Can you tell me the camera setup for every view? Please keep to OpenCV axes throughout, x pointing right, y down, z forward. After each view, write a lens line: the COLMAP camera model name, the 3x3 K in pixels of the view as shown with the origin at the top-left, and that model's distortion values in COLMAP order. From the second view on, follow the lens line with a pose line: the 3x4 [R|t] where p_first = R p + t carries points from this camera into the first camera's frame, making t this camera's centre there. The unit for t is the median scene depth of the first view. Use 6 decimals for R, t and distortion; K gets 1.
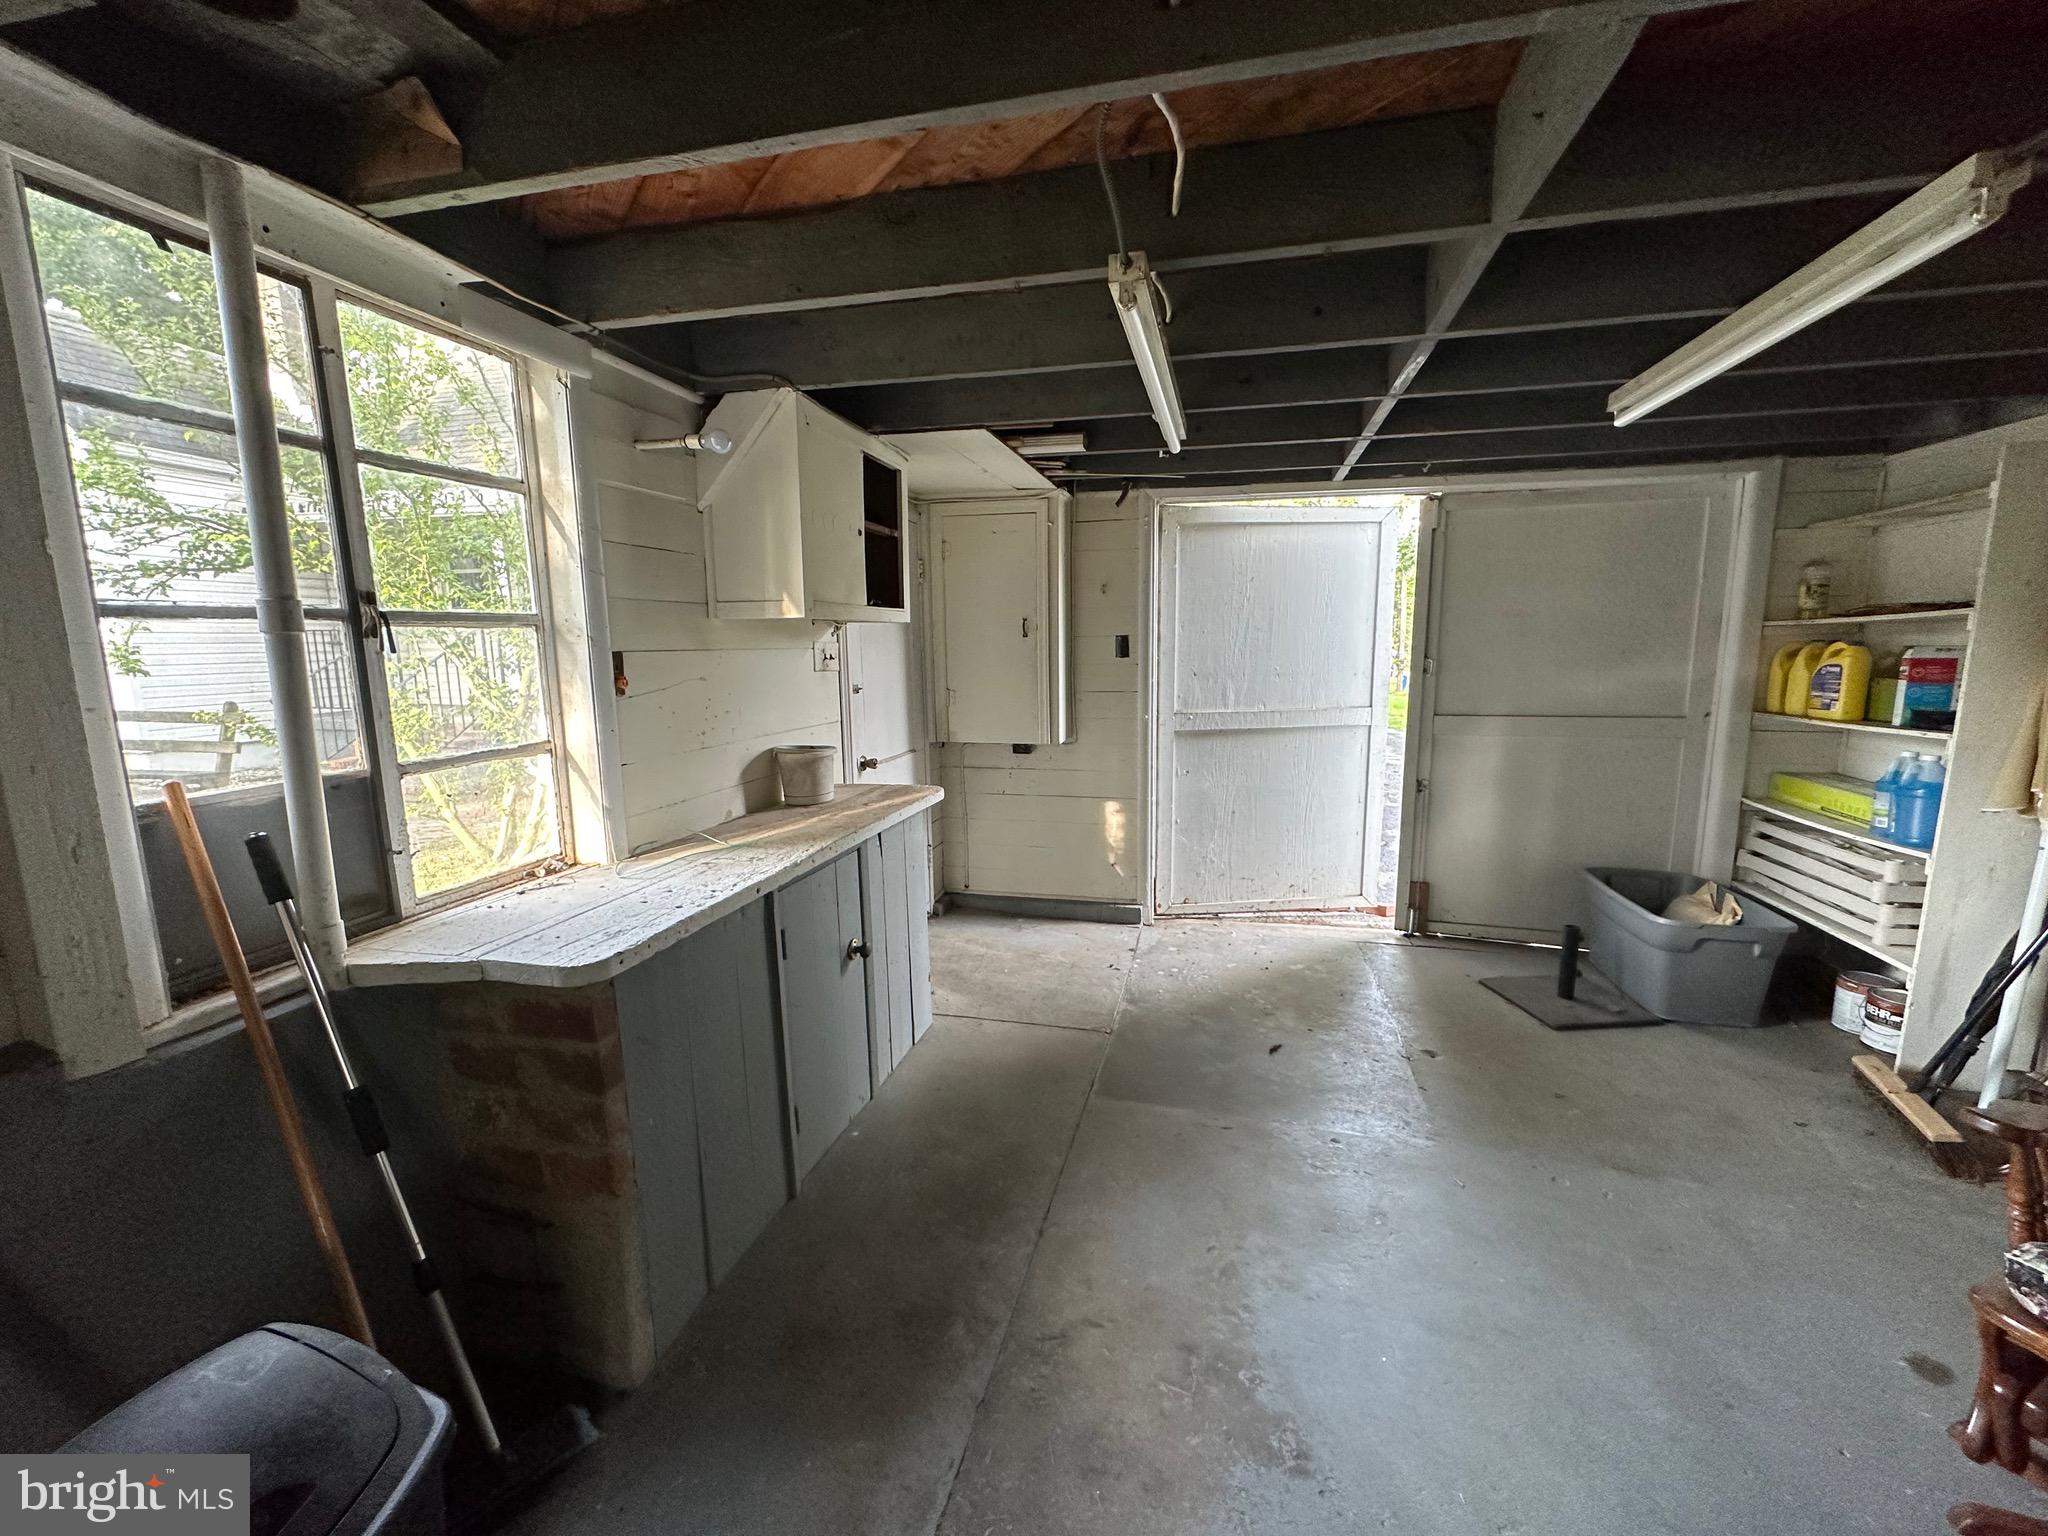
lens RADIAL K [[822.2, 0, 1028.0], [0, 822.2, 770.4], [0, 0, 1]] dist [0.002541, 0.000088]
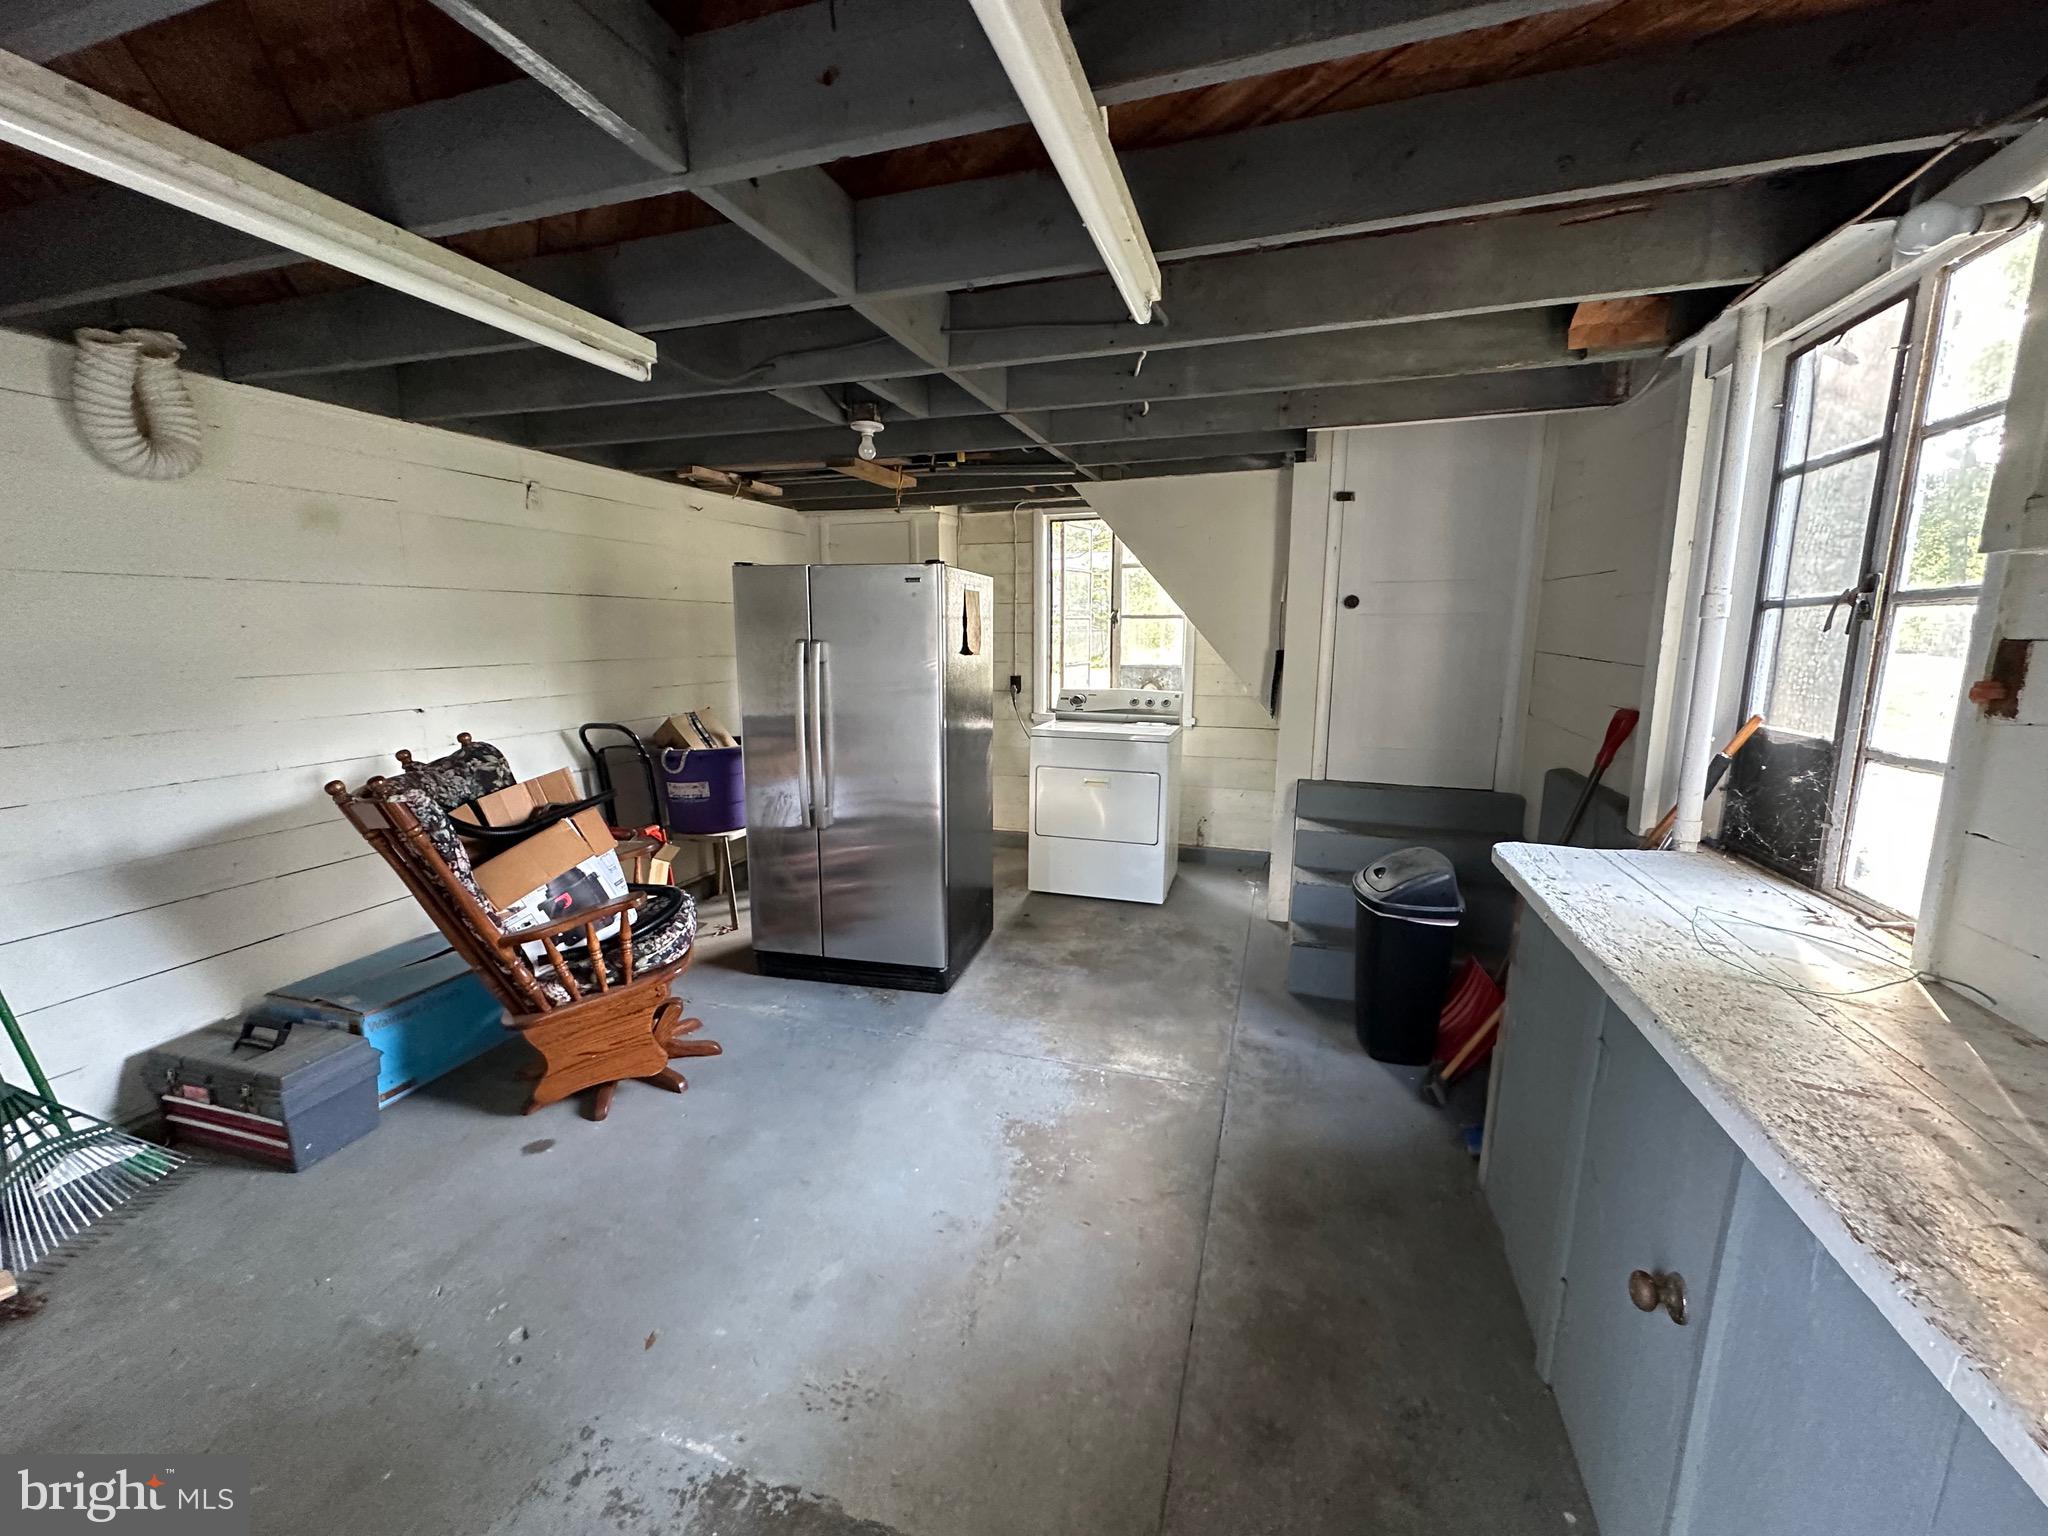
lens RADIAL K [[822.2, 0, 1024.7], [0, 822.2, 771.2], [0, 0, 1]] dist [0.002541, 0.000088]
pose [[-0.998043, -0.010232, 0.061691, 0.170629], [0.010156, 0.946900, 0.321368, -0.290852], [-0.061704, 0.321365, -0.944943, 1.889154]]
